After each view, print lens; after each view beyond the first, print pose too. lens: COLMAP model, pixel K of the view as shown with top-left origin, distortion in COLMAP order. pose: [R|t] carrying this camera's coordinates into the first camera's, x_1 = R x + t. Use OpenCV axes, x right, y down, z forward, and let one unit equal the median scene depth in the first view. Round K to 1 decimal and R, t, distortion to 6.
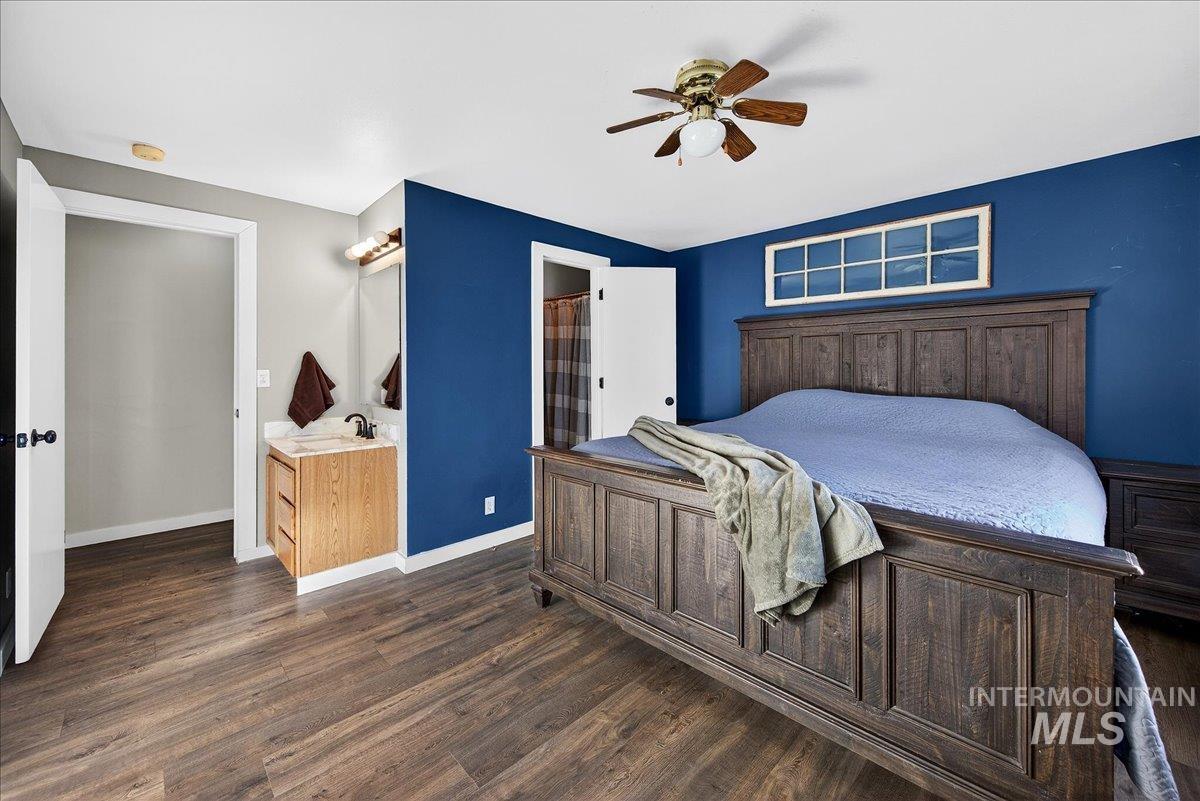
lens RADIAL K [[462.4, 0, 593.1], [0, 462.4, 369.0], [0, 0, 1]] dist [0.003552, -0.000286]
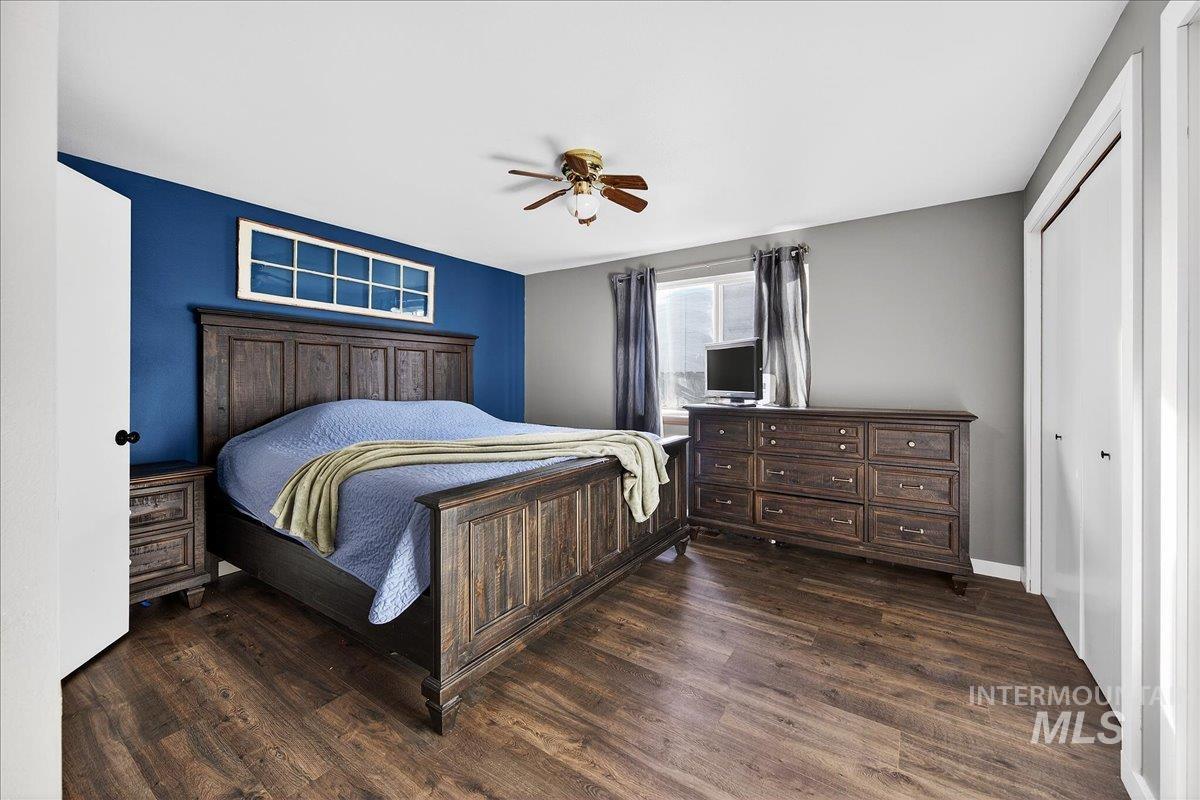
lens RADIAL K [[462.4, 0, 605.8], [0, 462.4, 382.4], [0, 0, 1]] dist [0.003552, -0.000286]
pose [[-0.198314, -0.006677, 0.980116, -0.622906], [-0.001036, 0.999978, 0.006603, -0.000575], [-0.980138, 0.000294, -0.198317, 0.688972]]
